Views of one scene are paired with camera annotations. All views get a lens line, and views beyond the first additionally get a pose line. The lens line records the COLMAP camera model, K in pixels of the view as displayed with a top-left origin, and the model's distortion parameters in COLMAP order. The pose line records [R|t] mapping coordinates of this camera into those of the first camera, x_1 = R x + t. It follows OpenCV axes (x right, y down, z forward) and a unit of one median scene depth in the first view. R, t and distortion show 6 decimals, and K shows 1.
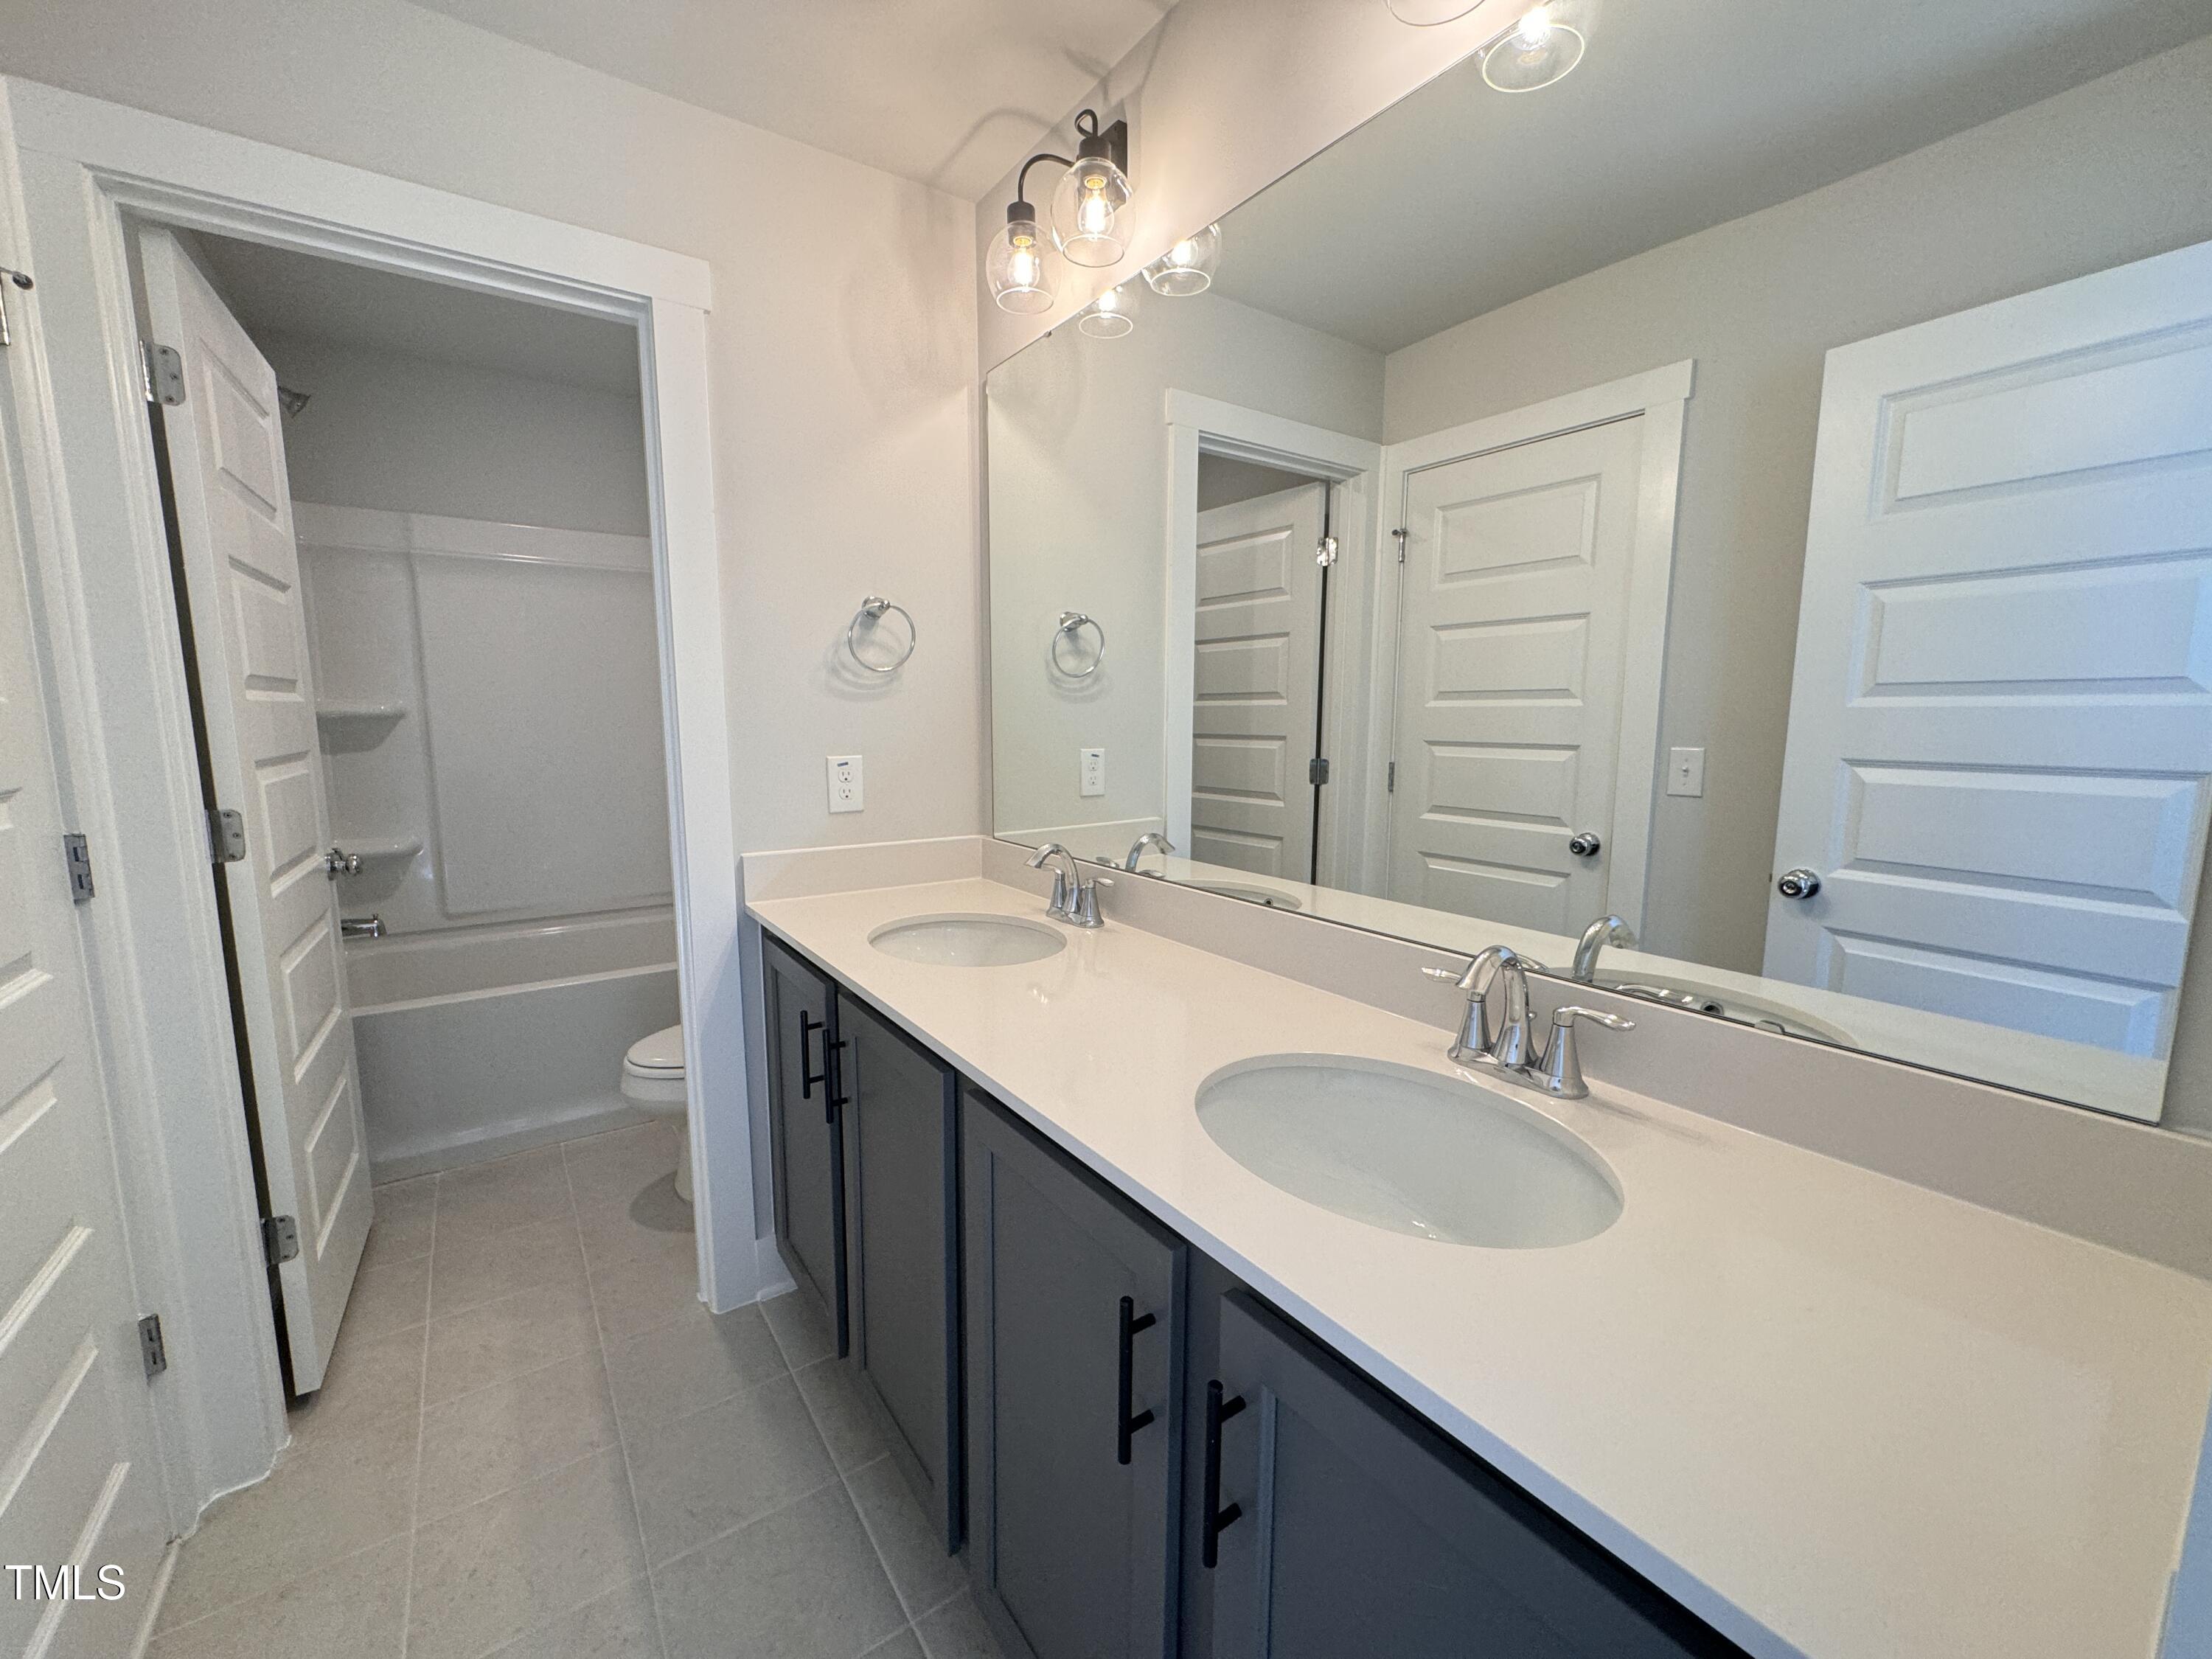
lens RADIAL K [[893.7, 0, 1044.6], [0, 893.7, 832.4], [0, 0, 1]] dist [-0.000060, -0.000299]
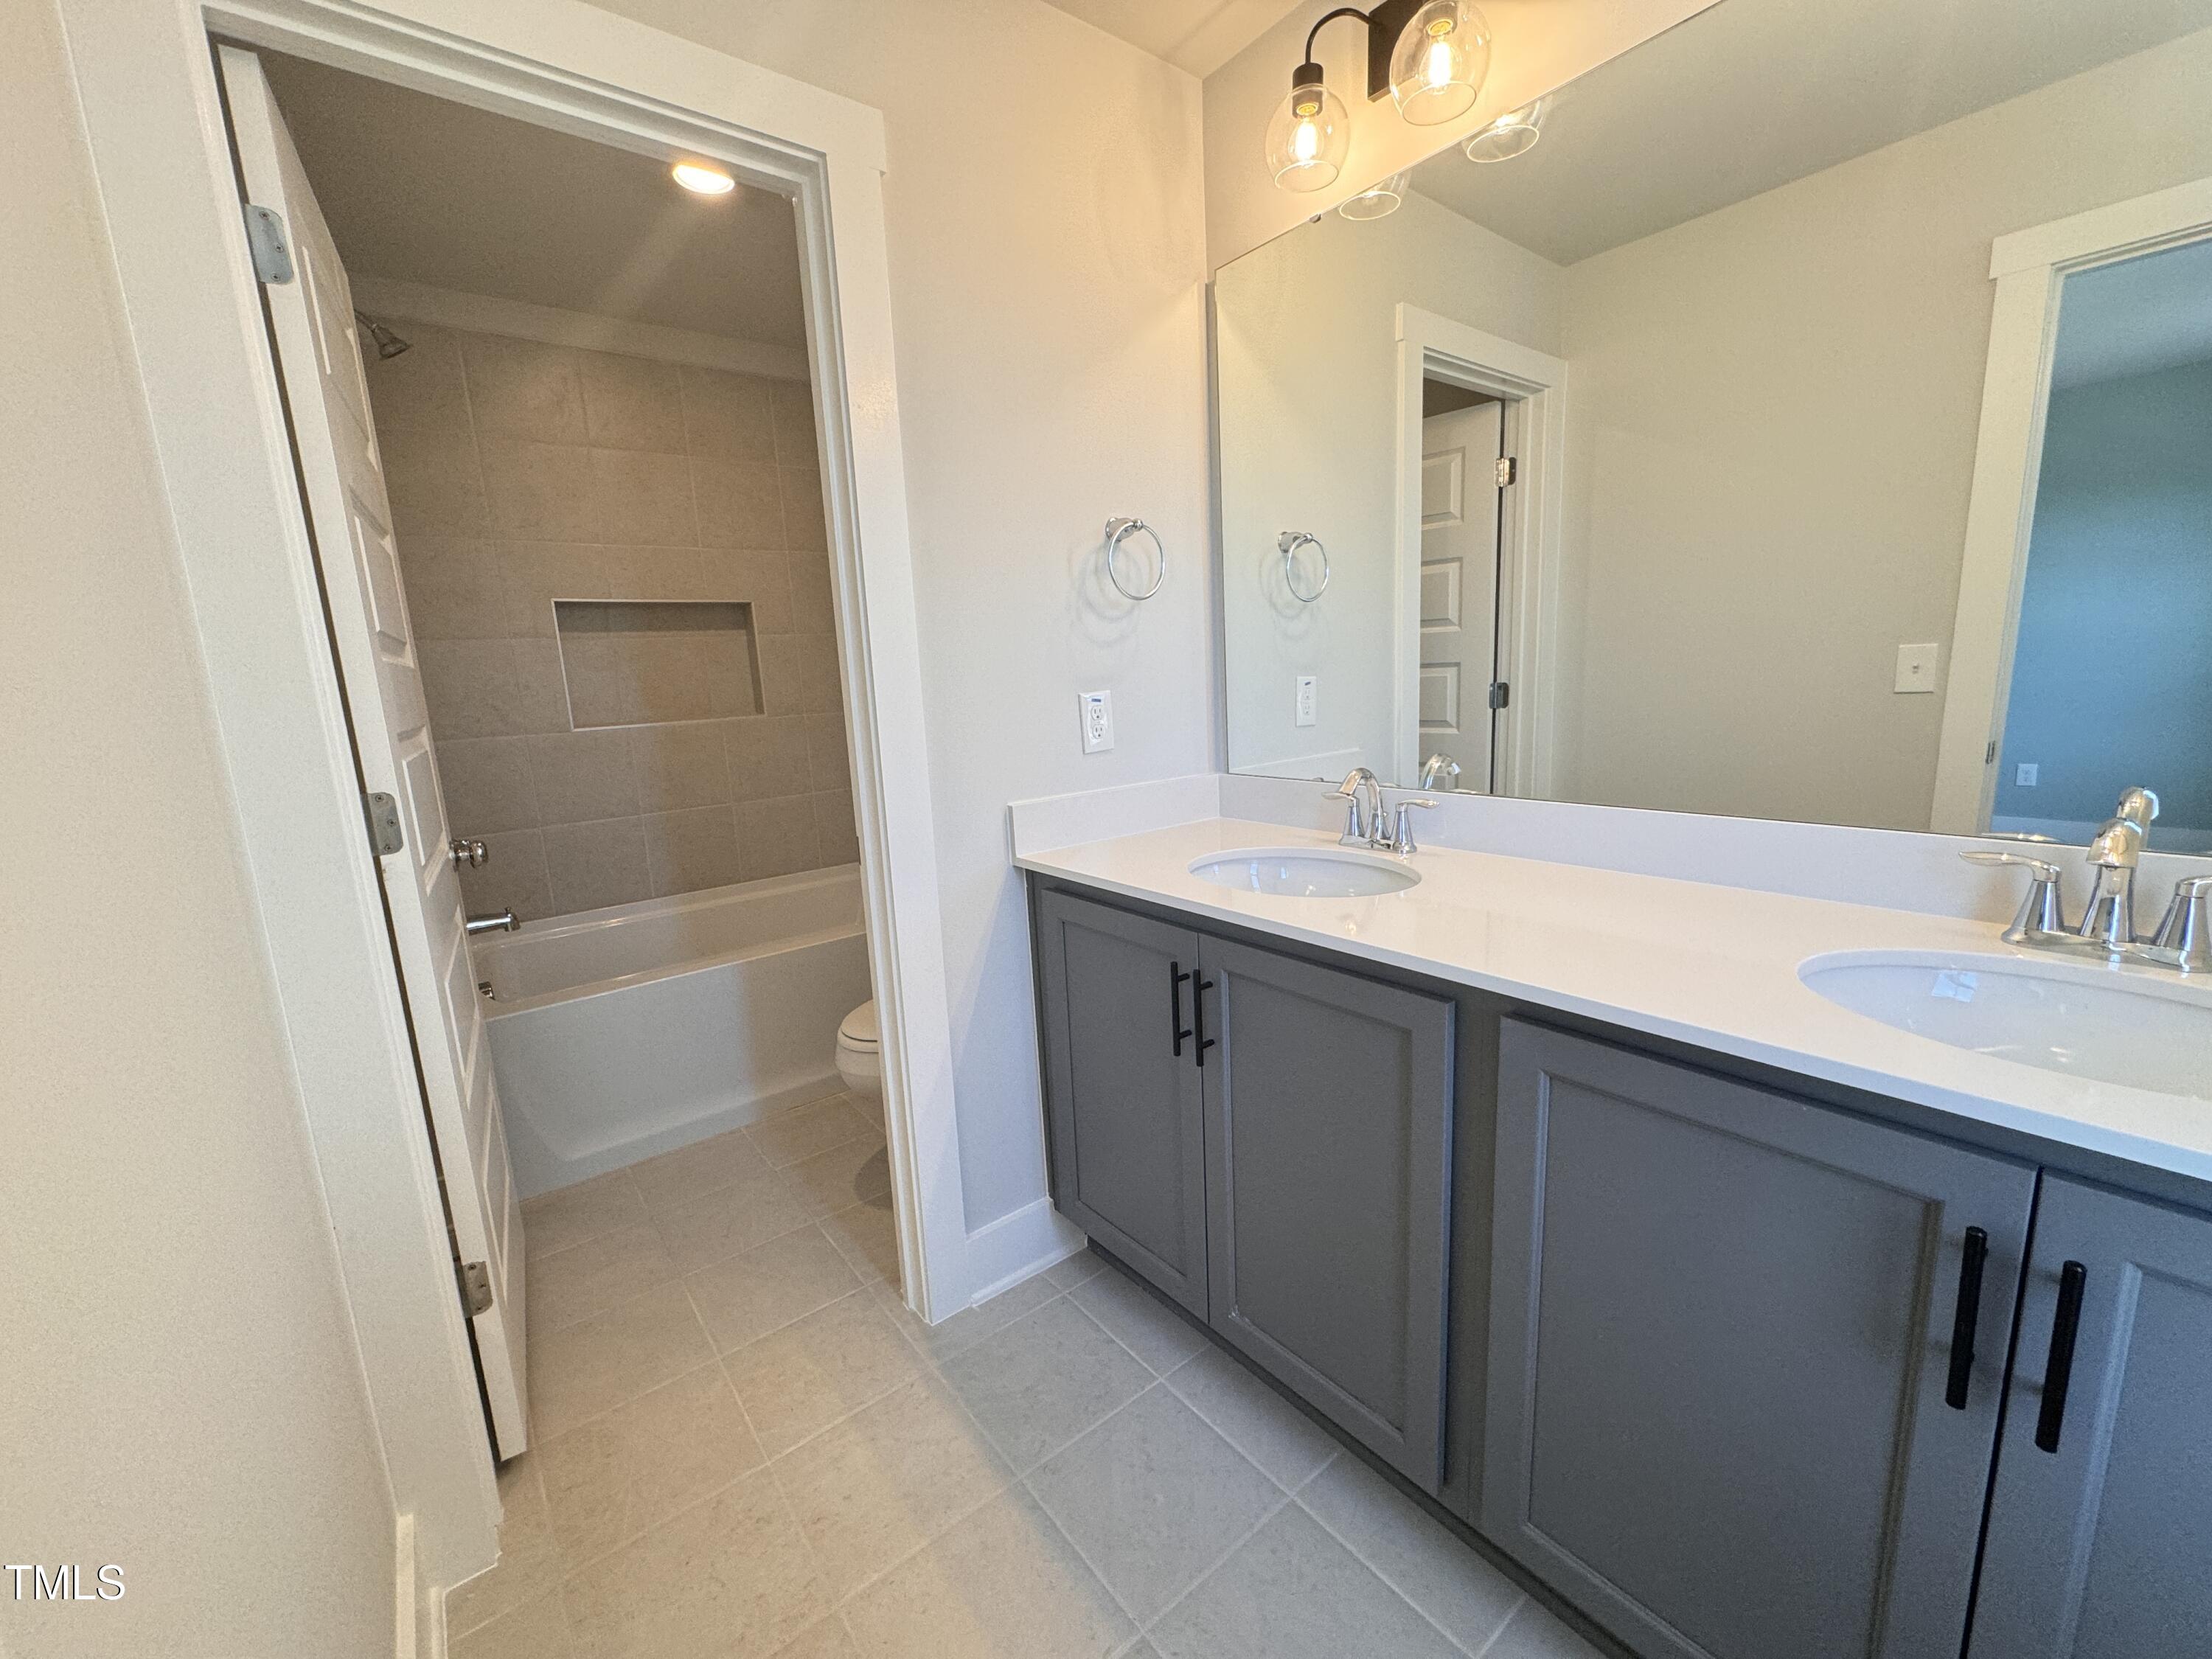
lens RADIAL K [[881.3, 0, 1106.0], [0, 881.3, 829.5], [0, 0, 1]] dist [-0.000633, 0.000285]
pose [[0.989662, -0.066443, 0.127104, -0.329198], [0.062336, 0.997405, 0.036024, 0.022942], [-0.129167, -0.027729, 0.991235, 0.094386]]
